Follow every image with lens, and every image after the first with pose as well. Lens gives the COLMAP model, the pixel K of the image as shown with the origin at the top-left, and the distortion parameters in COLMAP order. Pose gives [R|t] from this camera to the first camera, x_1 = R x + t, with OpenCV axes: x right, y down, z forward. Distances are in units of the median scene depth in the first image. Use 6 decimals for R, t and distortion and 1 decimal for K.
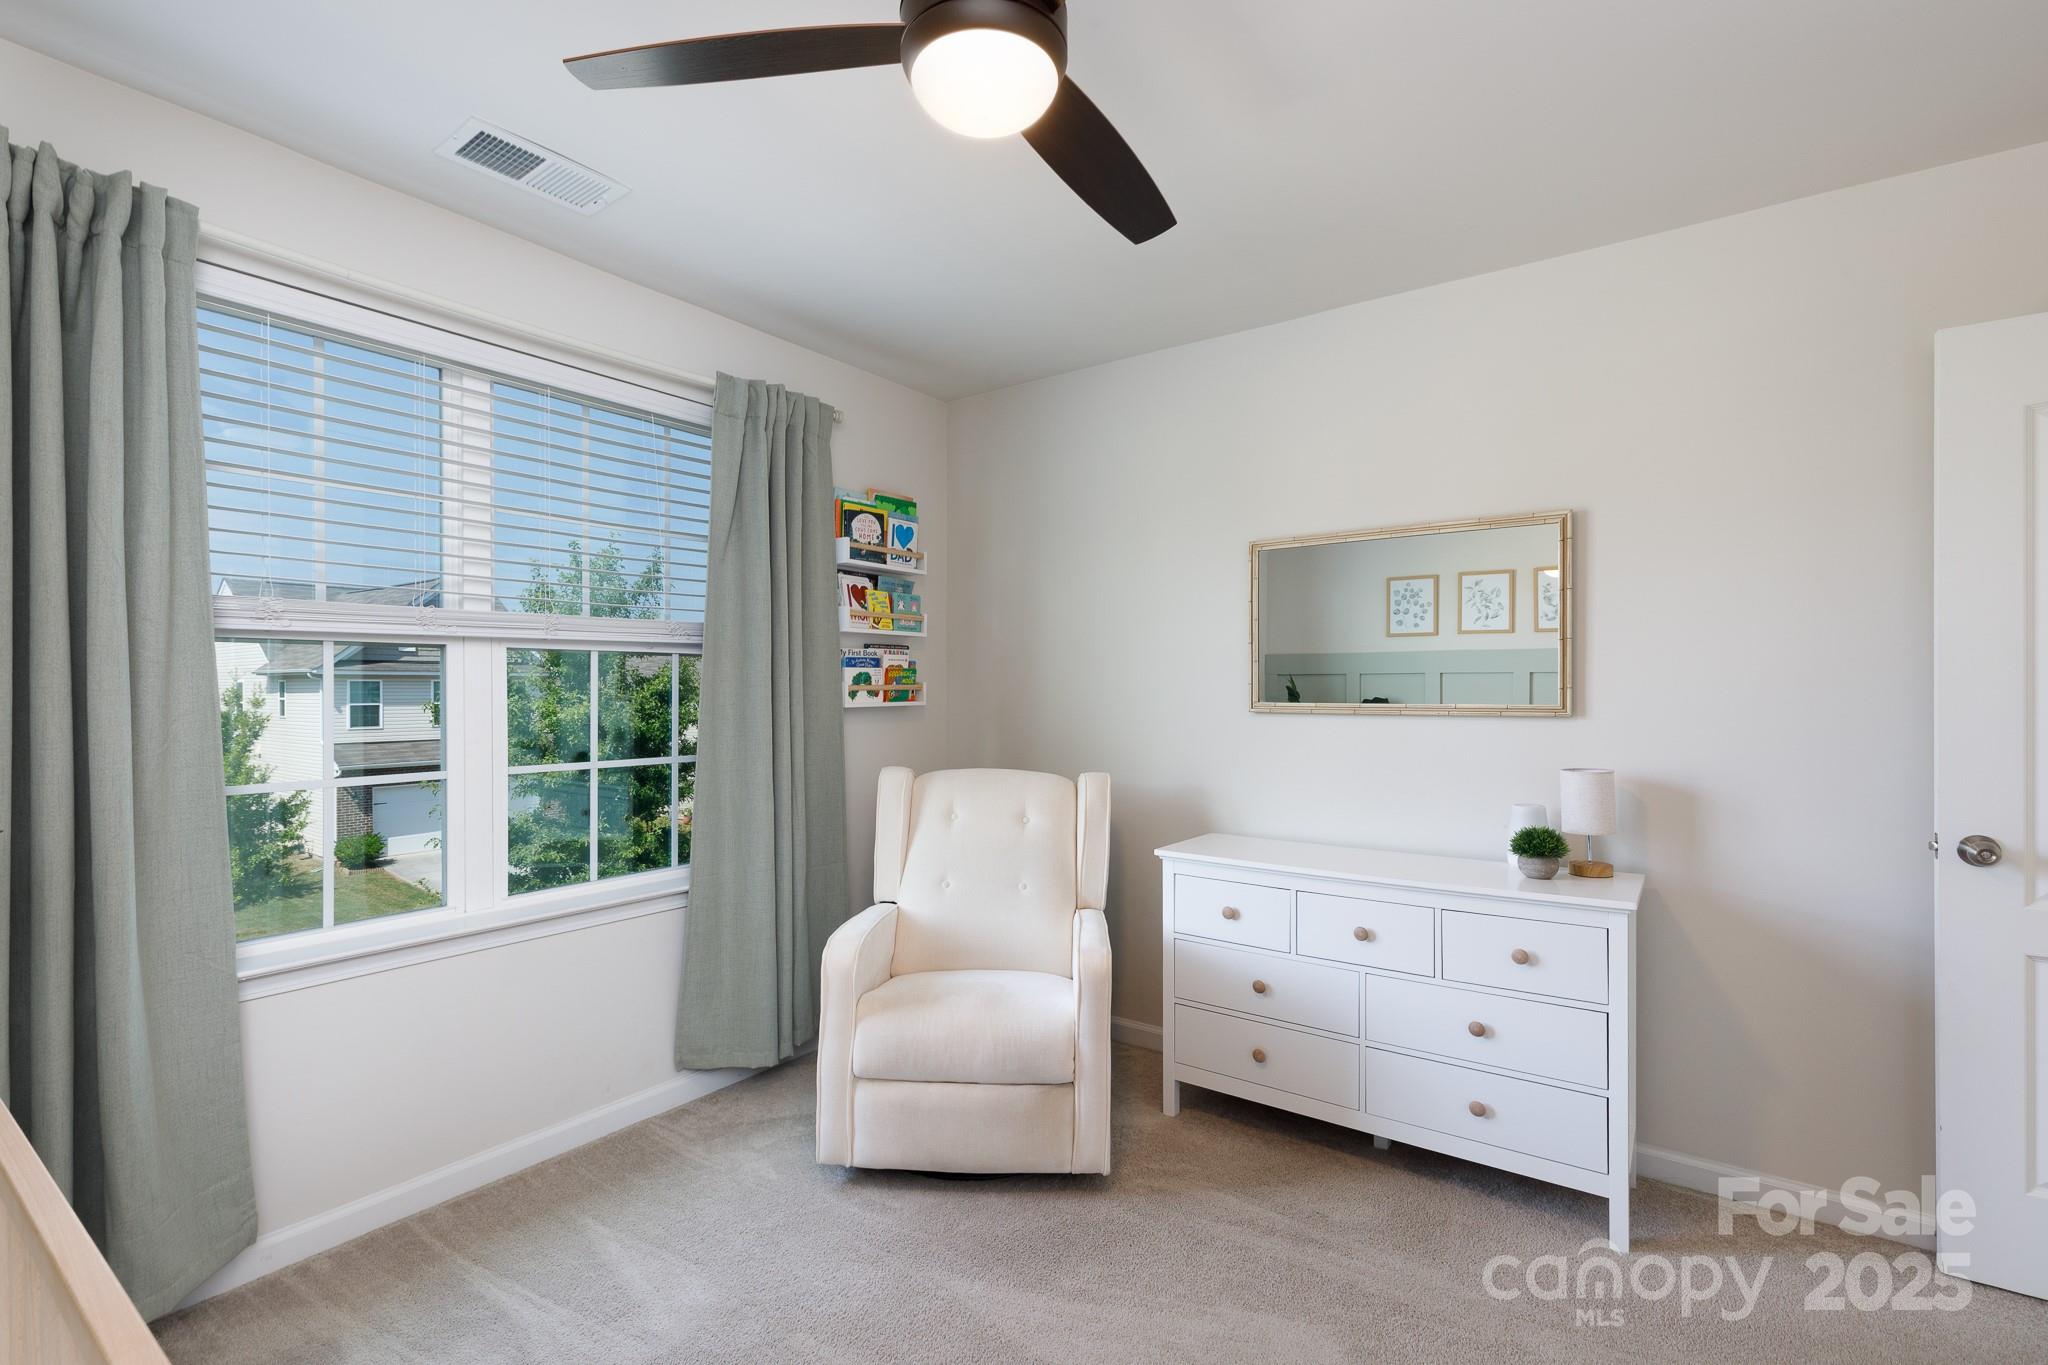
lens RADIAL K [[933.9, 0, 1030.0], [0, 933.9, 686.8], [0, 0, 1]] dist [0.019212, 0.000089]
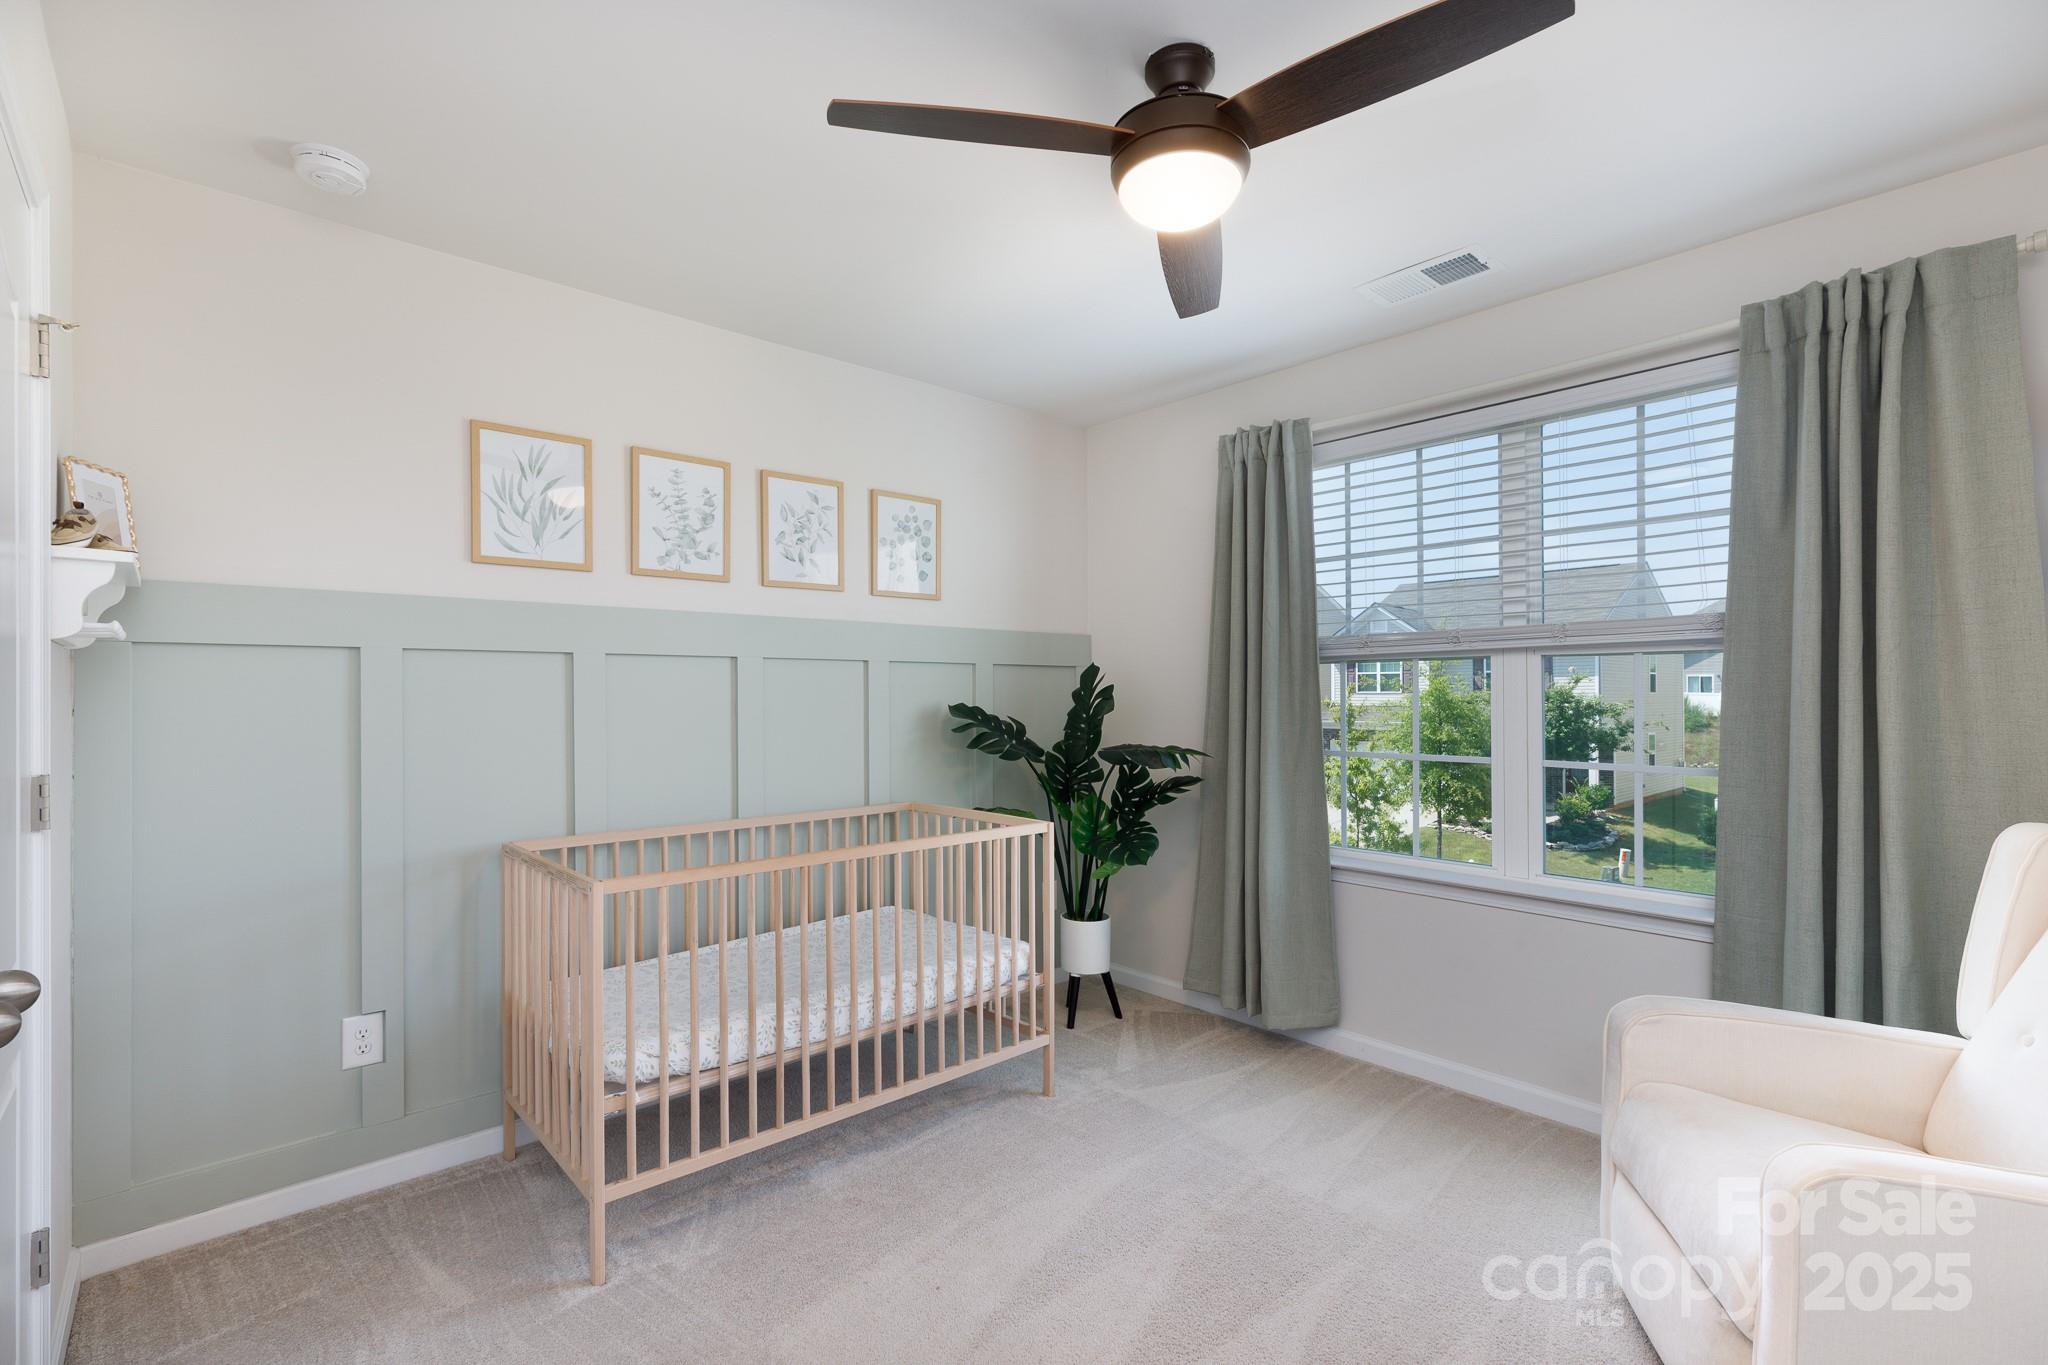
lens RADIAL K [[933.9, 0, 1025.9], [0, 933.9, 691.7], [0, 0, 1]] dist [0.019212, 0.000089]
pose [[-0.185787, 0.004214, -0.982581, 0.686376], [0.005505, 0.999980, 0.003248, -0.004849], [0.982575, -0.004805, -0.185806, 0.606350]]
